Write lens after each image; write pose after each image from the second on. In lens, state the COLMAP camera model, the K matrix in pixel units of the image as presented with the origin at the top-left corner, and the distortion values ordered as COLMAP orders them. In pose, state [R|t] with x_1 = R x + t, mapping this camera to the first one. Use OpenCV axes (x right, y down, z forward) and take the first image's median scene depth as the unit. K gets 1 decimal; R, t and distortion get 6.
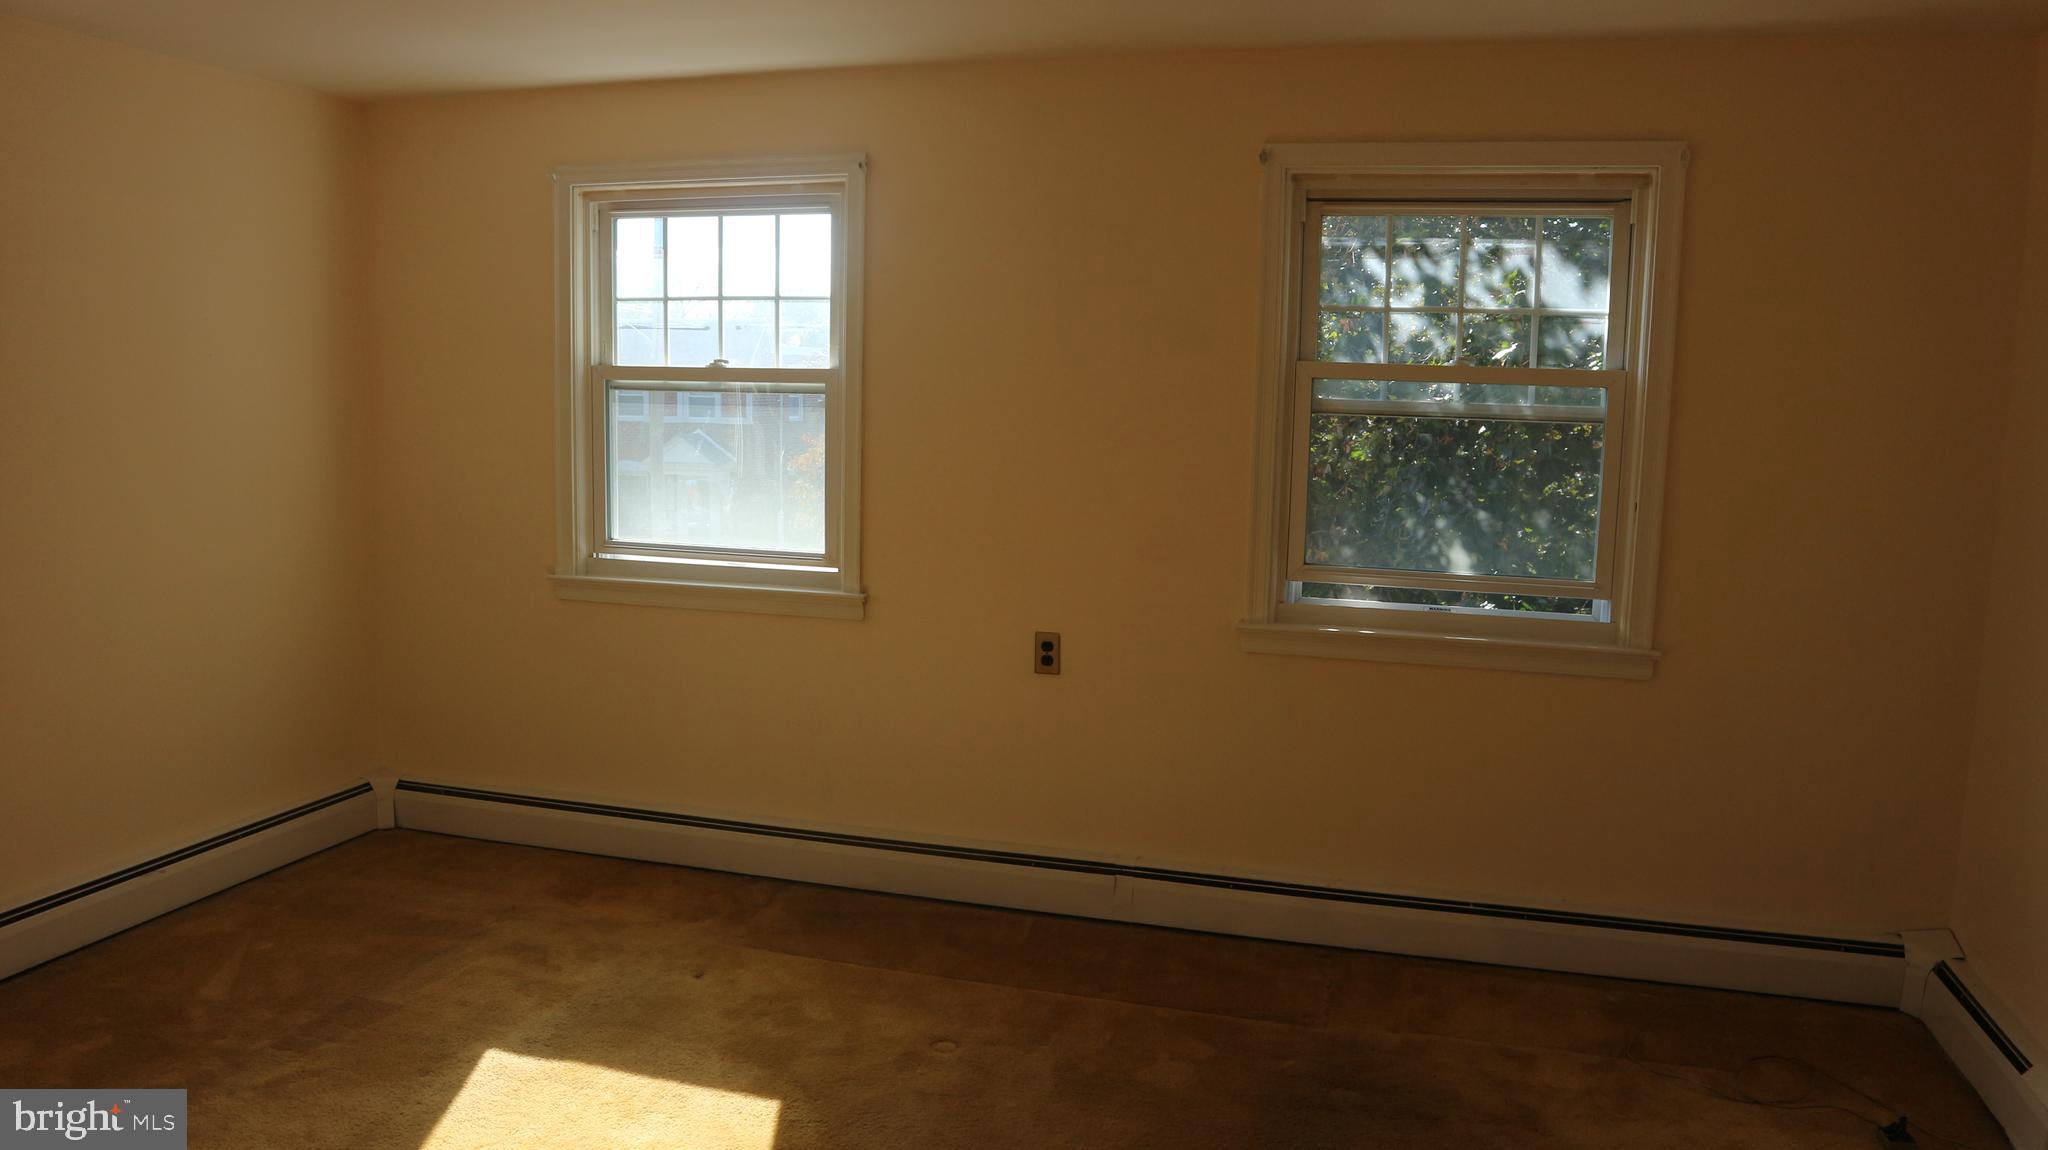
lens RADIAL K [[1434.7, 0, 1027.4], [0, 1434.7, 563.8], [0, 0, 1]] dist [-0.108259, 0.085056]
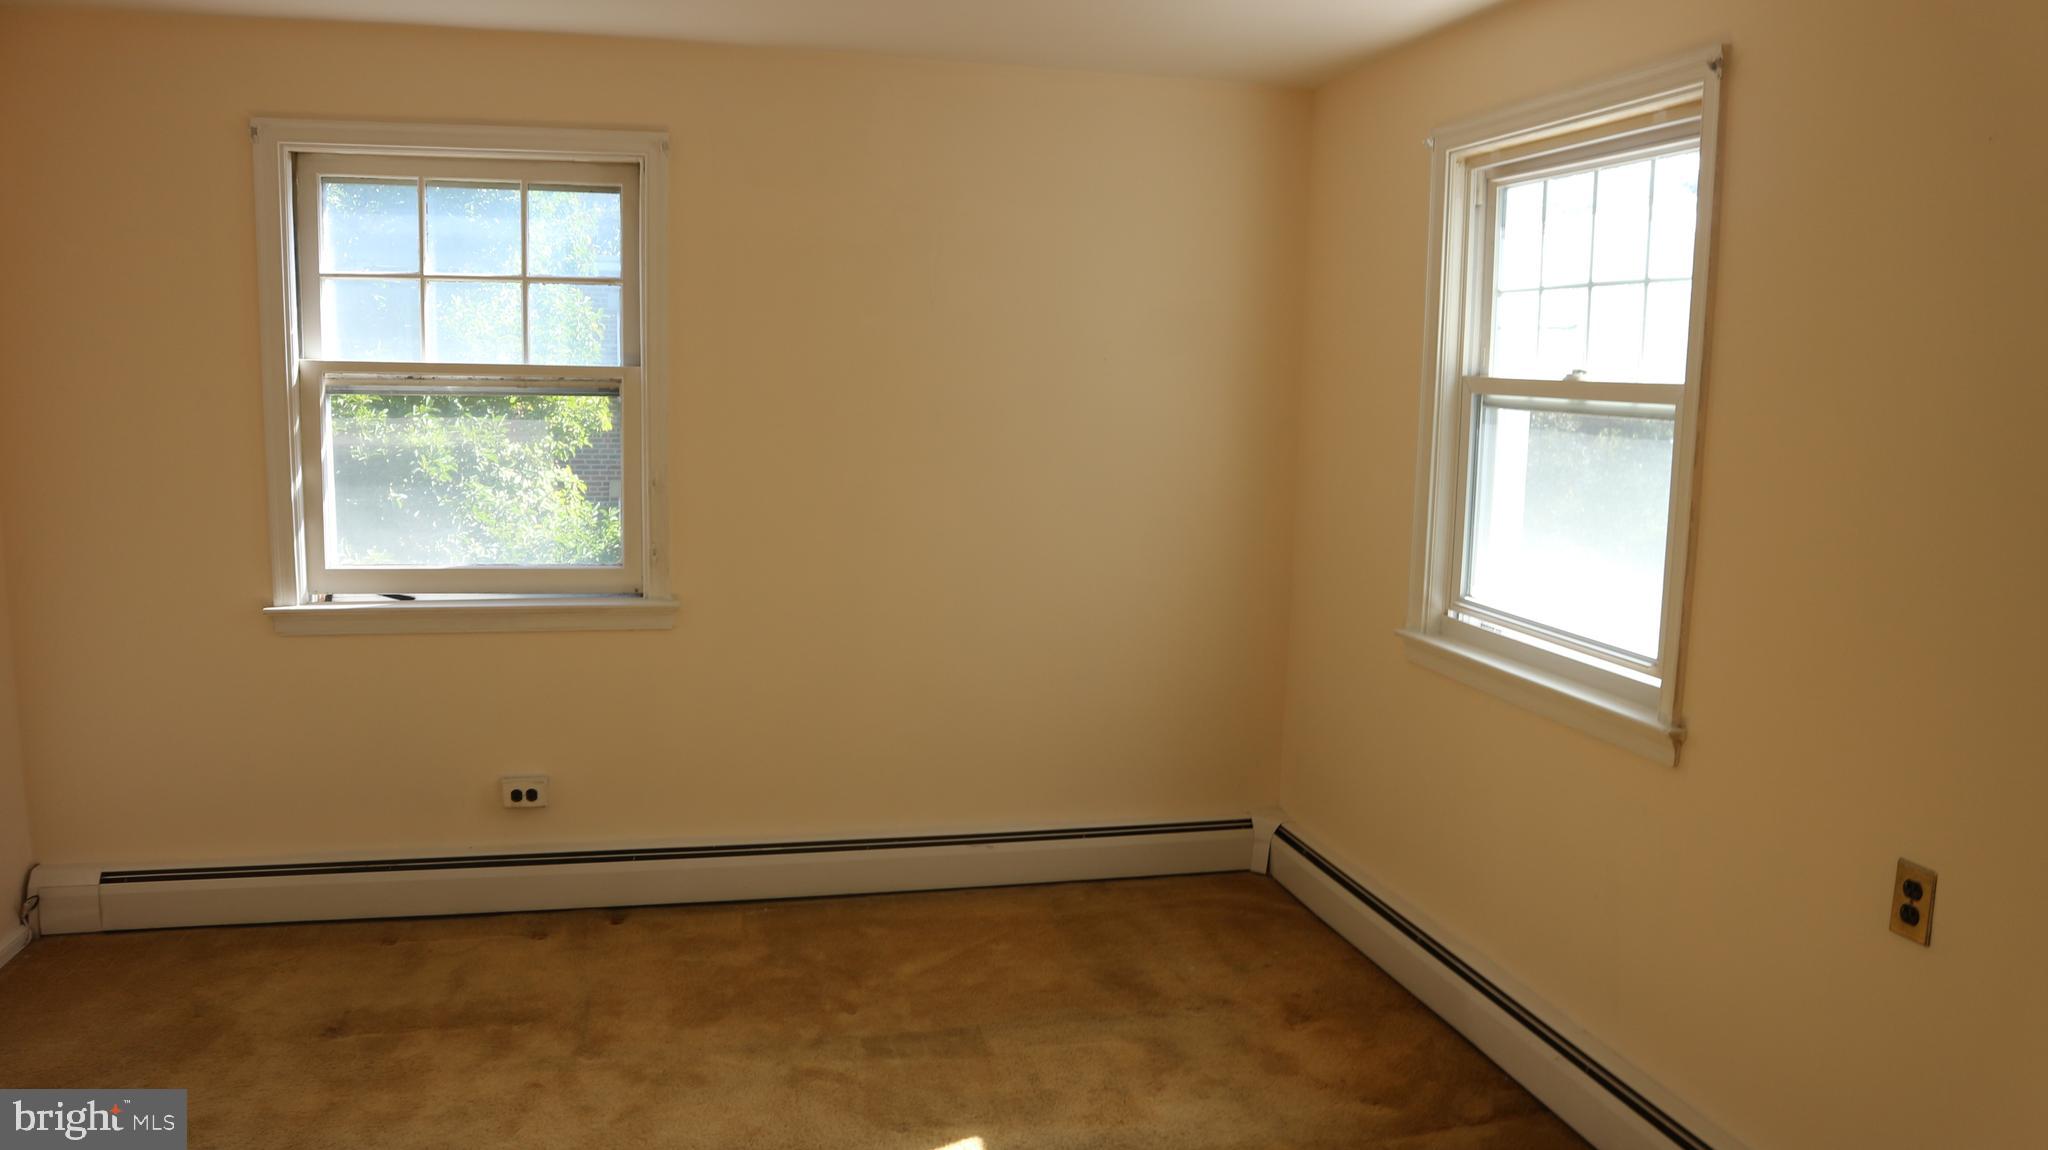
lens RADIAL K [[1434.7, 0, 1027.4], [0, 1434.7, 563.8], [0, 0, 1]] dist [-0.108259, 0.085056]
pose [[0.503594, 0.111150, -0.856761, 0.274615], [-0.122028, 0.990899, 0.056825, -0.053167], [0.855279, 0.075932, 0.512574, 0.409505]]
